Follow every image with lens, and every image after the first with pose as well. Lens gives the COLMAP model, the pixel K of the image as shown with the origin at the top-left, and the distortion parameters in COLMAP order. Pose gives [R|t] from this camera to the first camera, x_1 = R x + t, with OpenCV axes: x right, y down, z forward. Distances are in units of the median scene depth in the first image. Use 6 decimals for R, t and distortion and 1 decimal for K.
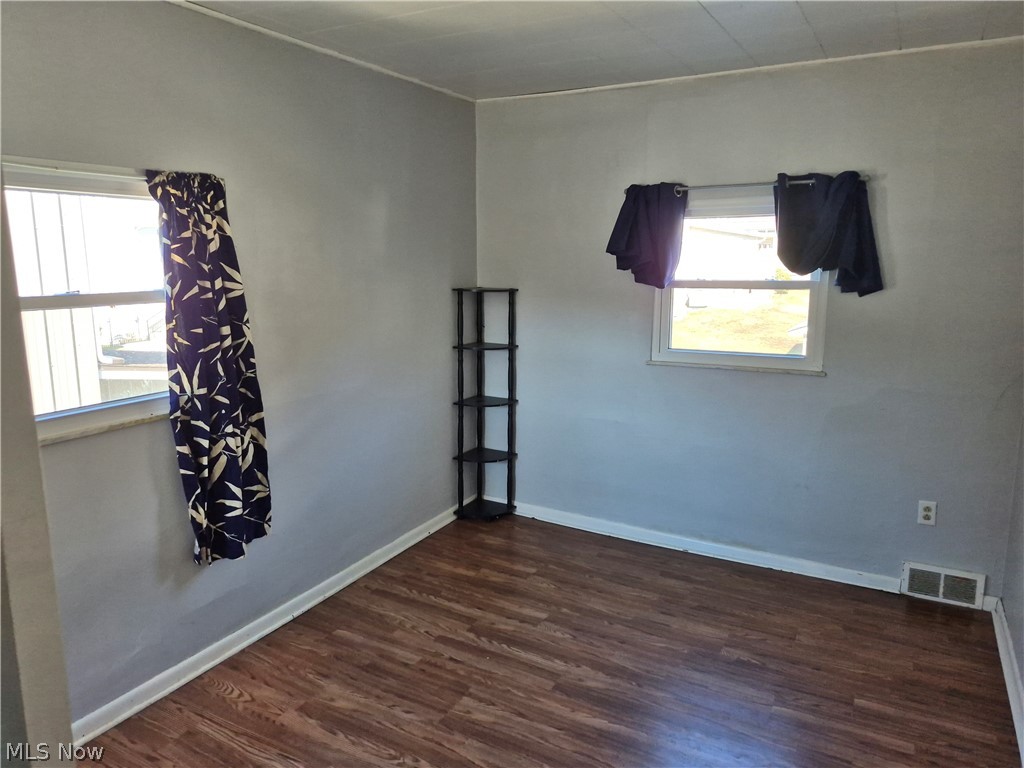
lens RADIAL K [[704.8, 0, 509.6], [0, 704.8, 380.2], [0, 0, 1]] dist [0.007288, -0.012245]
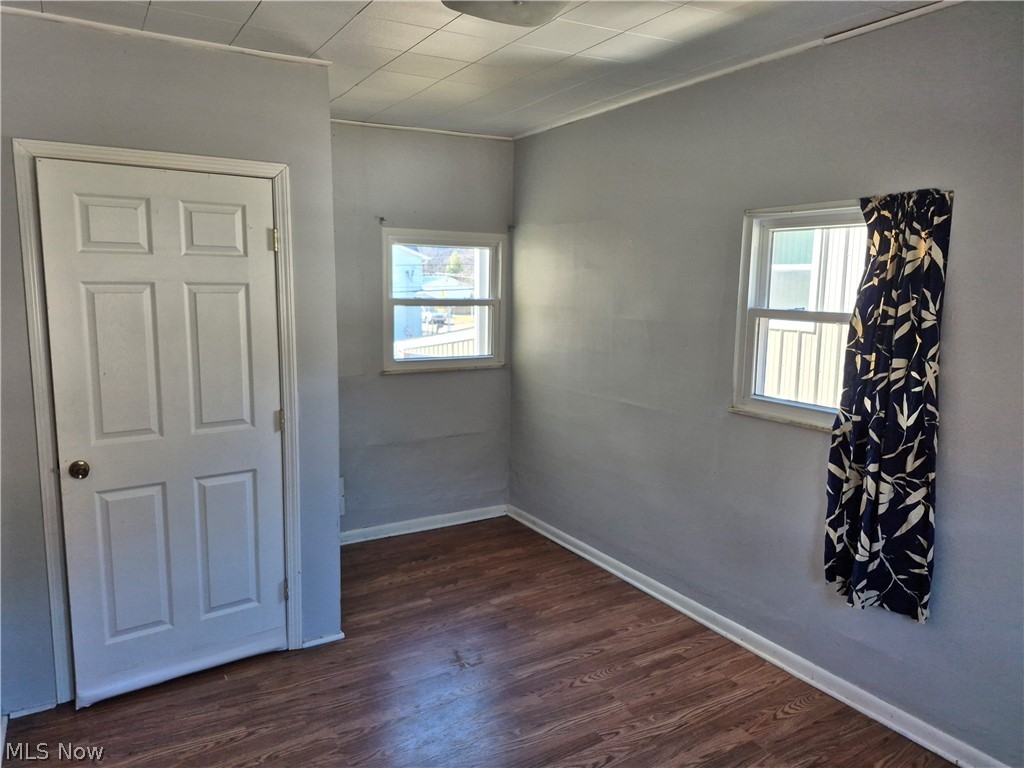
lens RADIAL K [[704.8, 0, 510.4], [0, 704.8, 383.4], [0, 0, 1]] dist [0.007288, -0.012245]
pose [[-0.487485, 0.128186, -0.863671, 0.640228], [-0.158982, 0.959598, 0.232158, -0.182942], [0.858536, 0.250482, -0.447410, 1.021432]]
